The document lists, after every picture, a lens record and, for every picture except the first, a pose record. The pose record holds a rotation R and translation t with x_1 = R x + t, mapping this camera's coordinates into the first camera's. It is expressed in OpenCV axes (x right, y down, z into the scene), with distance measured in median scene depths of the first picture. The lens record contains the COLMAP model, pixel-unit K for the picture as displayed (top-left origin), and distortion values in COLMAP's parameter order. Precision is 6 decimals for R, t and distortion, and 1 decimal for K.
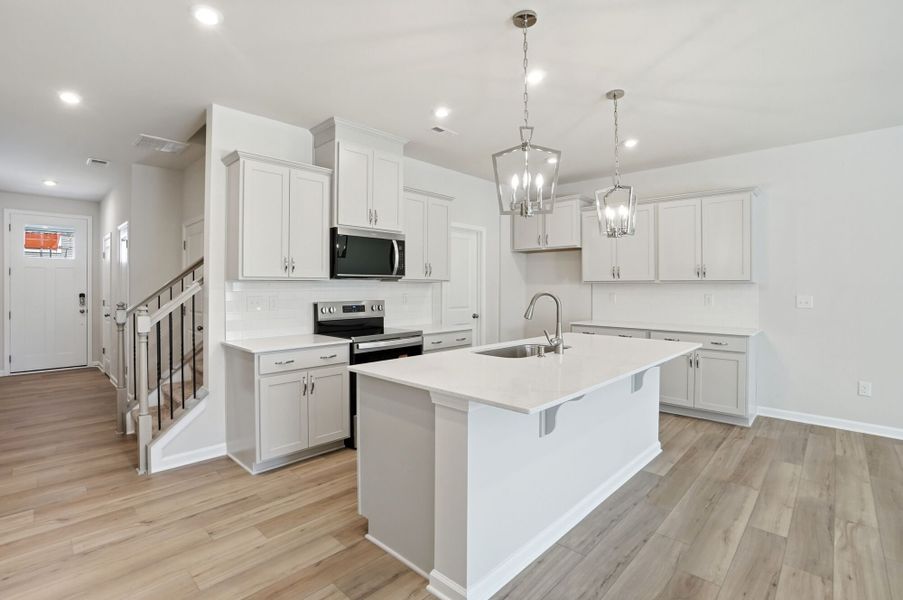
lens RADIAL K [[424.5, 0, 434.3], [0, 424.5, 289.9], [0, 0, 1]] dist [-0.012193, 0.002060]
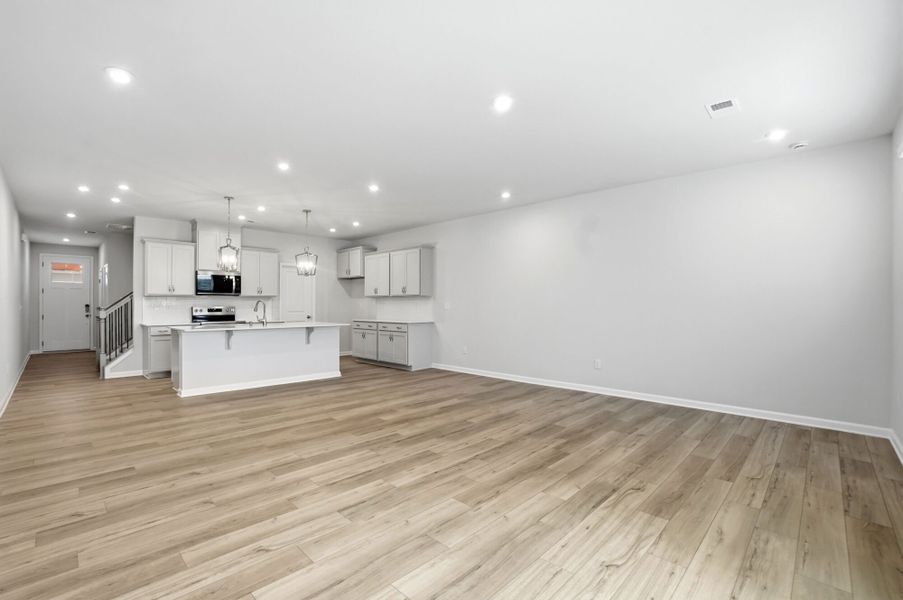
lens RADIAL K [[424.5, 0, 454.8], [0, 424.5, 305.2], [0, 0, 1]] dist [-0.012193, 0.002060]
pose [[0.999966, -0.000360, -0.008194, 0.937255], [0.000317, 0.999987, -0.005156, 0.032156], [0.008196, 0.005153, 0.999953, -0.961011]]
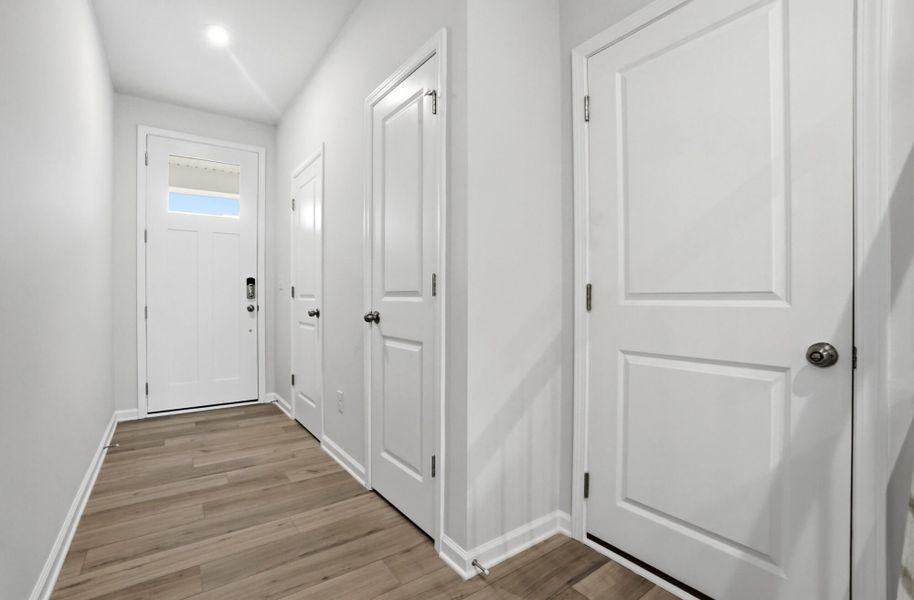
lens RADIAL K [[425.5, 0, 448.7], [0, 425.5, 300.8], [0, 0, 1]] dist [-0.032830, -0.000226]
pose [[0.984023, -0.000497, -0.178039, -0.744799], [0.001275, 0.999990, 0.004258, 0.062019], [0.178035, -0.004417, 0.984014, 0.758730]]
